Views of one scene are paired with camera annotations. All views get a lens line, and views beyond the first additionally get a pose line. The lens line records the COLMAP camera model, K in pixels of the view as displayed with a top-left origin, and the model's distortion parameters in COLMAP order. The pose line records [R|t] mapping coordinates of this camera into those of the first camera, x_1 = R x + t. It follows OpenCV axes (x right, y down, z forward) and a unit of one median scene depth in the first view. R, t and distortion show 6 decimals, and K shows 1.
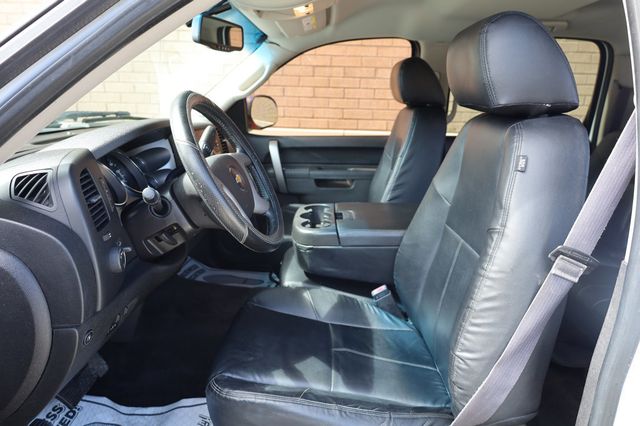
lens RADIAL K [[434.7, 0, 324.9], [0, 434.7, 210.4], [0, 0, 1]] dist [-0.016937, 0.002418]
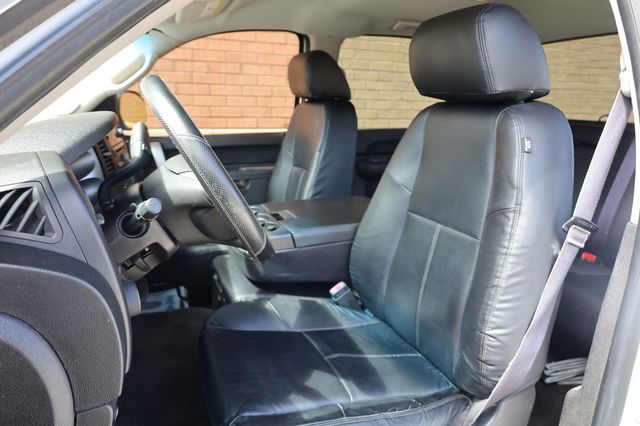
lens RADIAL K [[434.7, 0, 320.3], [0, 434.7, 210.4], [0, 0, 1]] dist [-0.016937, 0.002418]
pose [[0.924001, -0.098492, 0.369487, -0.329965], [0.098805, 0.994942, 0.018129, -0.012716], [-0.369403, 0.019756, 0.929059, 0.146801]]
